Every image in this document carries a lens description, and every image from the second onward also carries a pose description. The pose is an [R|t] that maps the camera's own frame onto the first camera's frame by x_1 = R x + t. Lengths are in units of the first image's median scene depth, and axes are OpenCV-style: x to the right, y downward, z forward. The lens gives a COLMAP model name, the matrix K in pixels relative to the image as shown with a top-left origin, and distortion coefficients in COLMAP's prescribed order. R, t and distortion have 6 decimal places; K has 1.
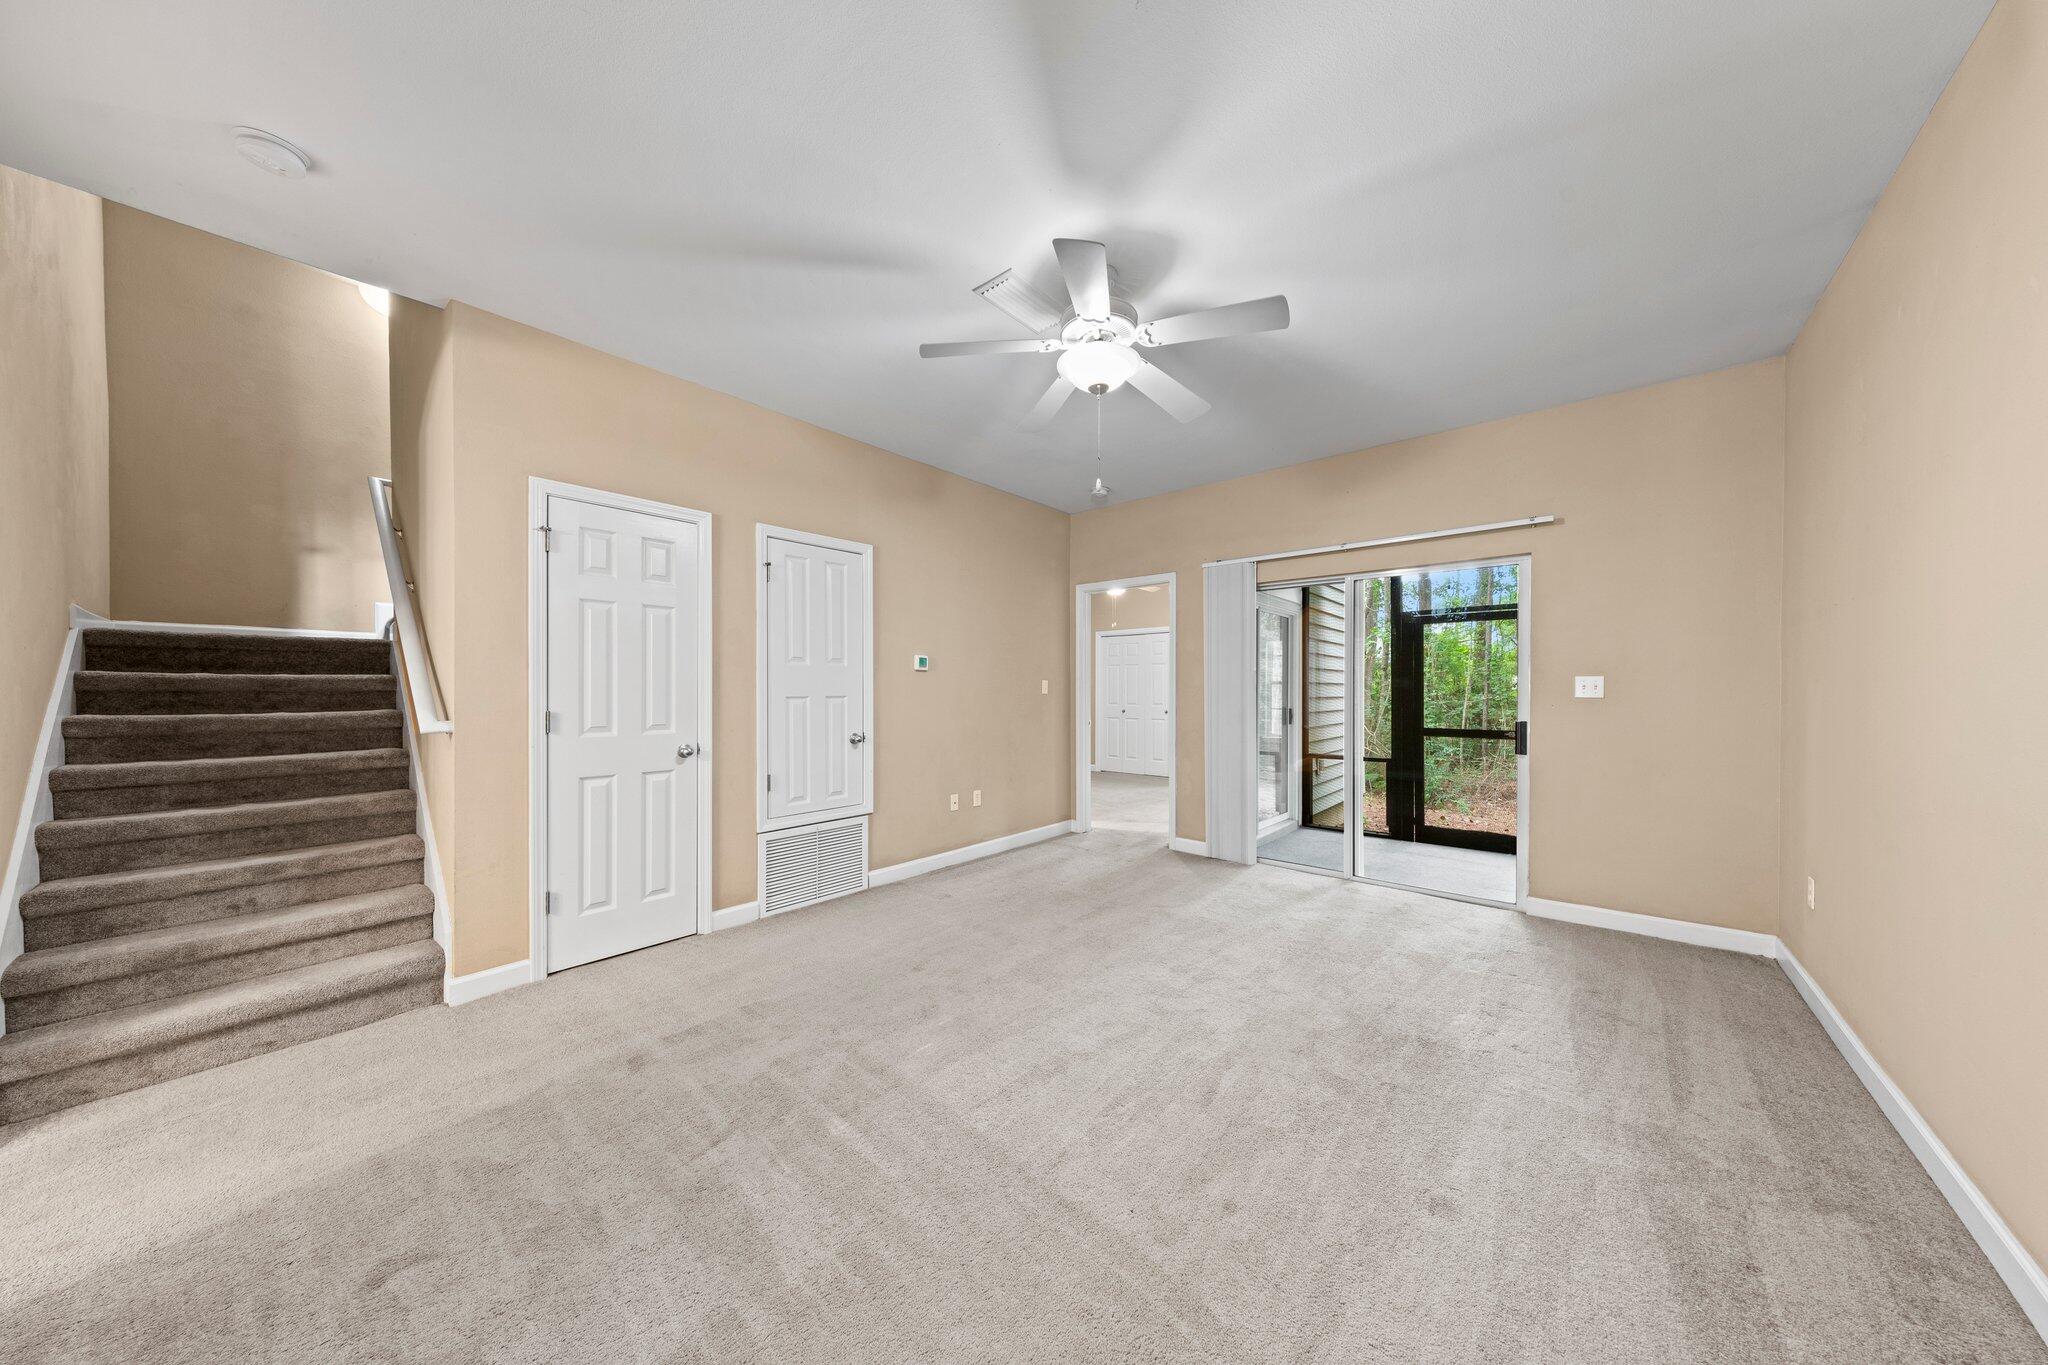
lens RADIAL K [[636.0, 0, 1035.0], [0, 636.0, 687.2], [0, 0, 1]] dist [0.020106, -0.003166]
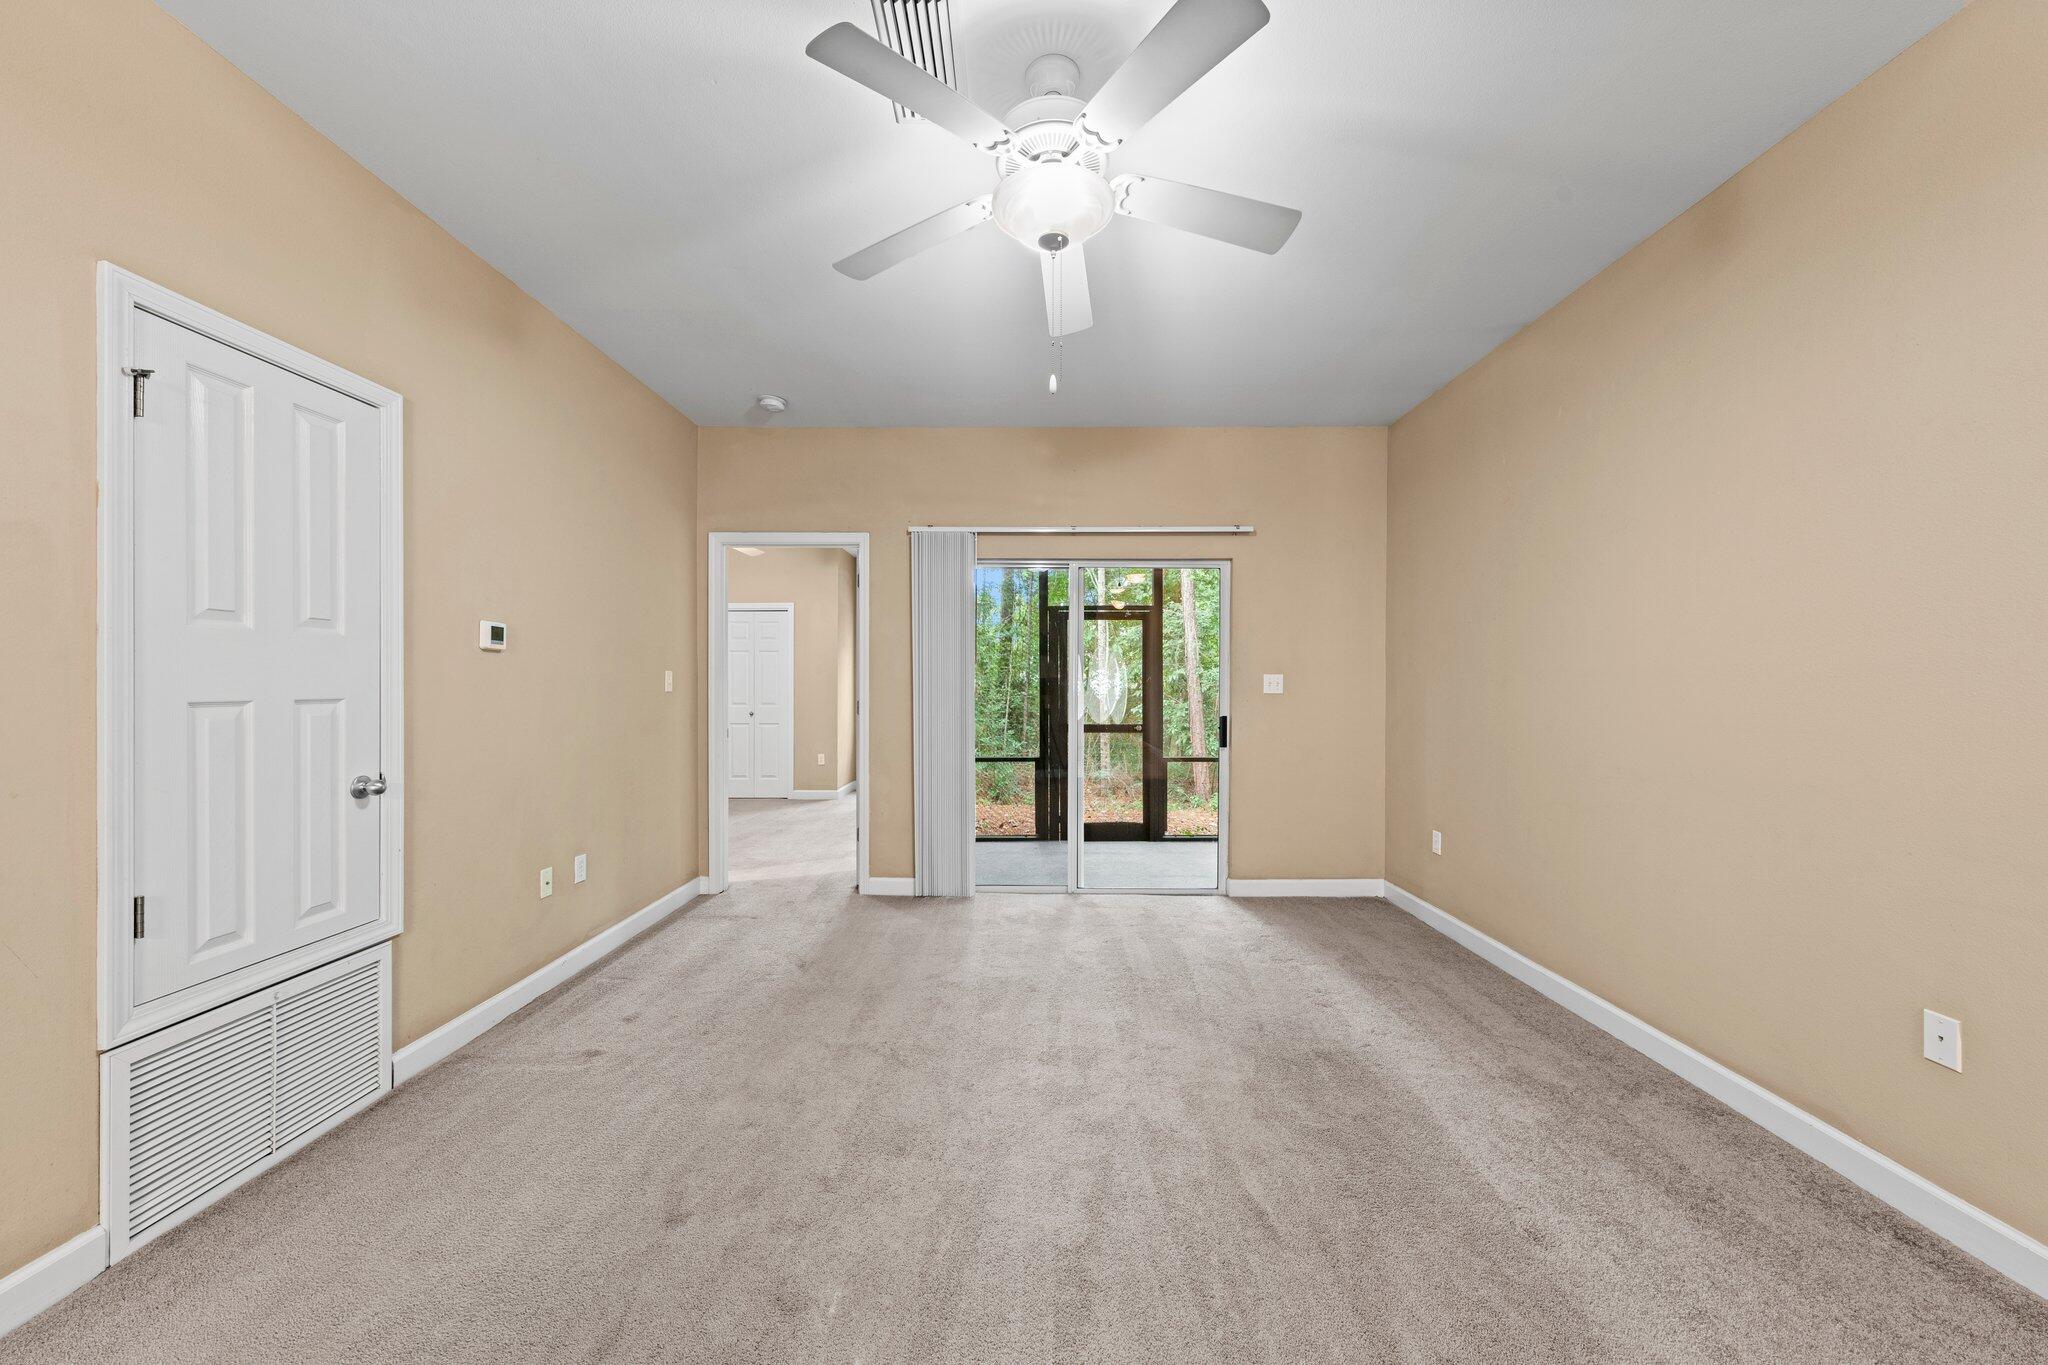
lens RADIAL K [[733.3, 0, 1015.5], [0, 733.3, 681.9], [0, 0, 1]] dist [0.011041, -0.000216]
pose [[0.772780, 0.003797, 0.634663, -0.282862], [-0.004380, 0.999990, -0.000650, -0.000948], [-0.634659, -0.002277, 0.772789, 0.281527]]
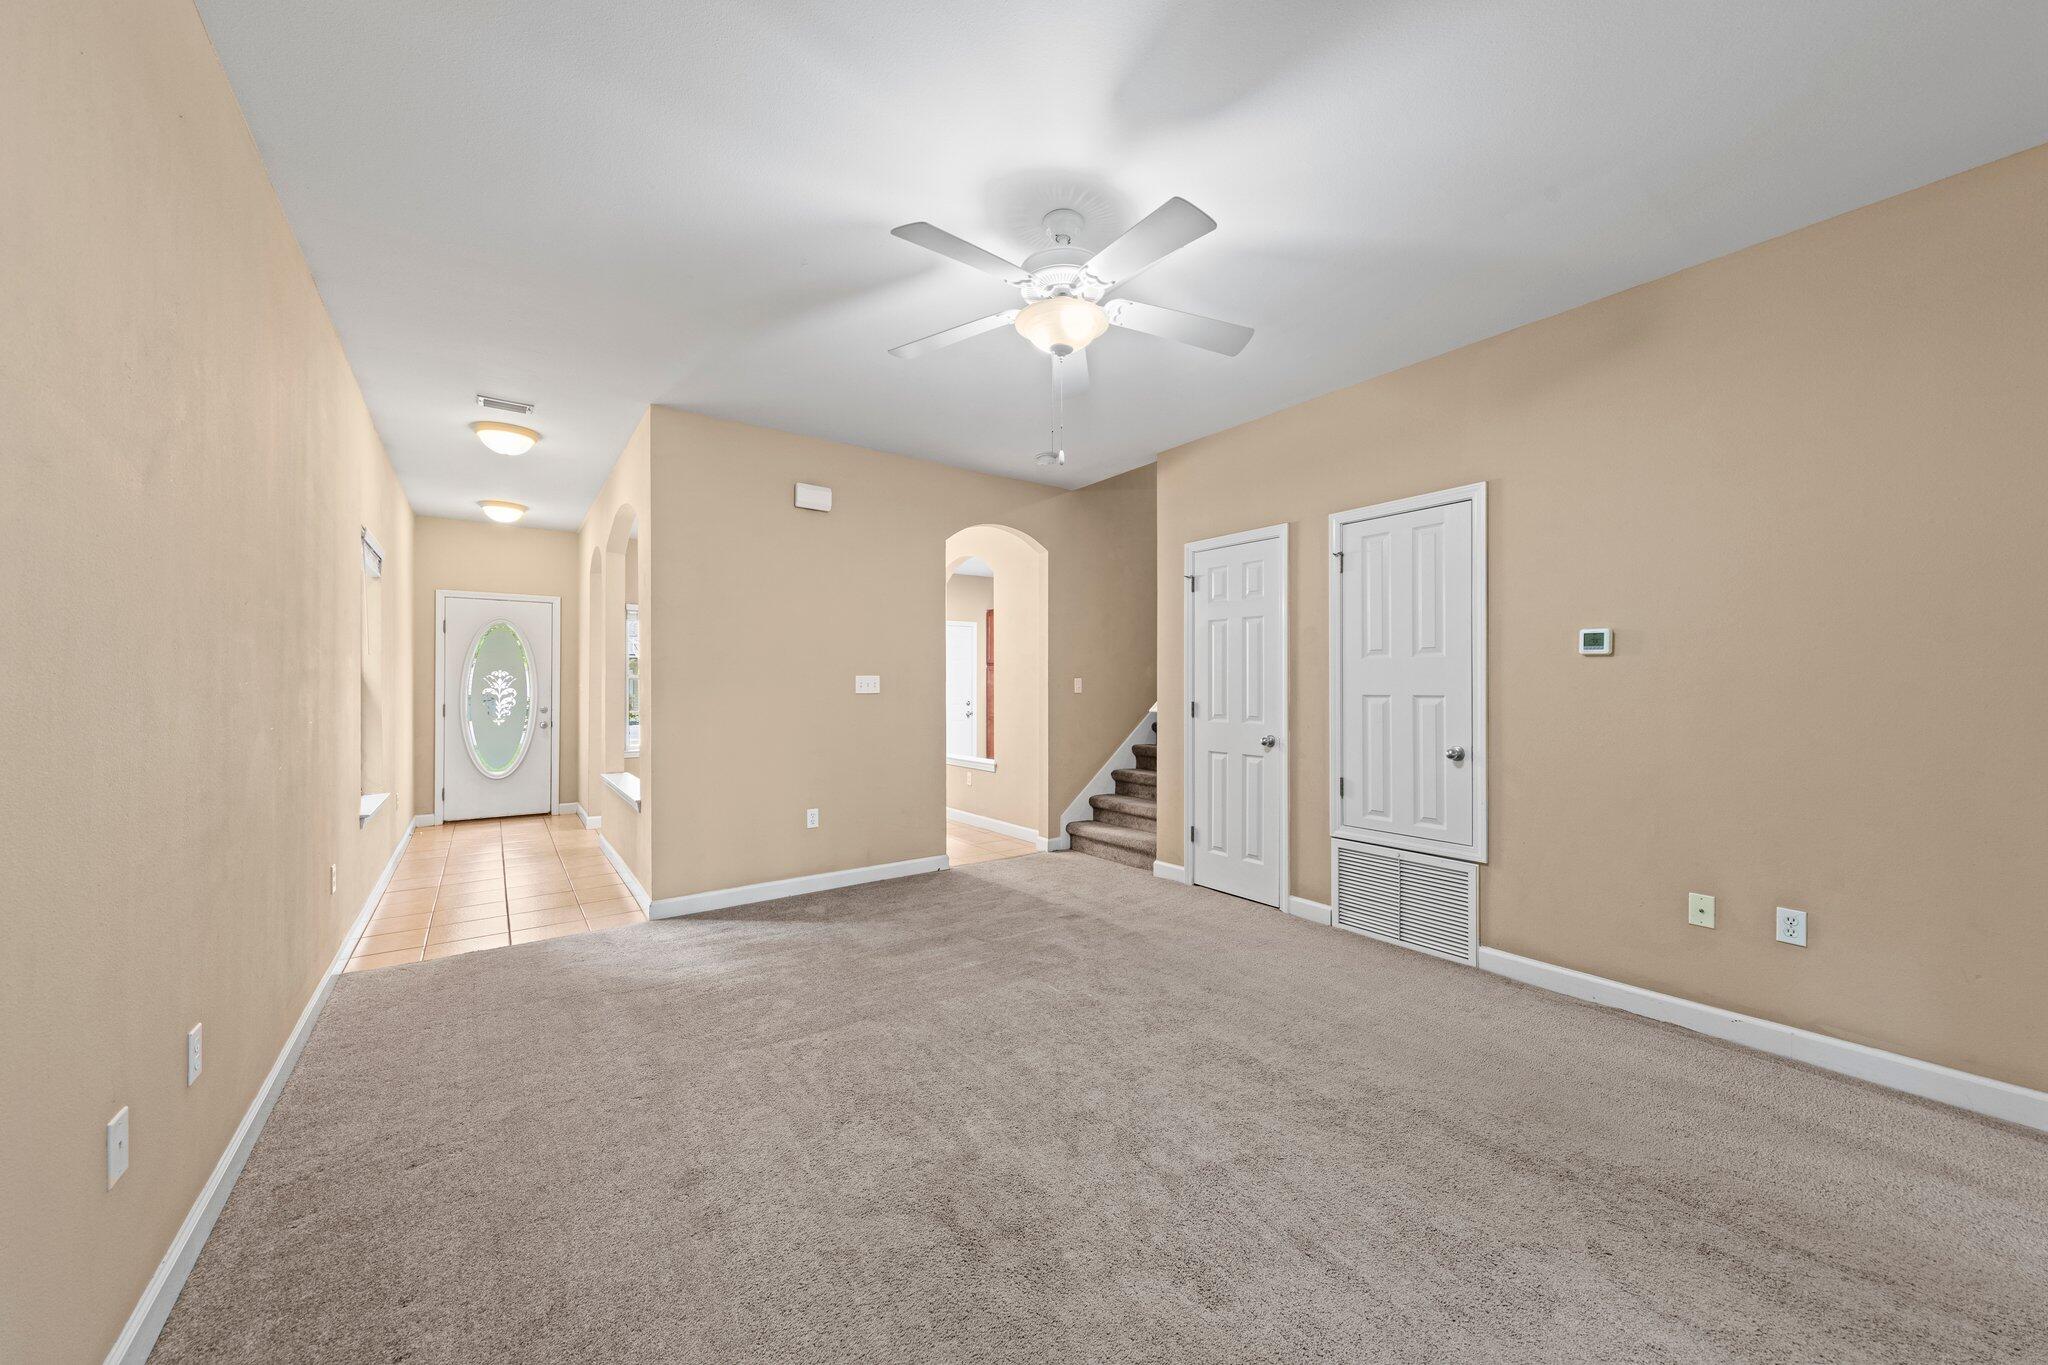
lens RADIAL K [[726.6, 0, 1024.0], [0, 726.6, 682.5], [0, 0, 1]] dist [0.000509, 0.000041]
pose [[-0.226119, -0.004219, -0.974091, 0.713910], [0.005117, 0.999972, -0.005519, 0.000565], [0.974086, -0.006233, -0.226091, 0.774162]]
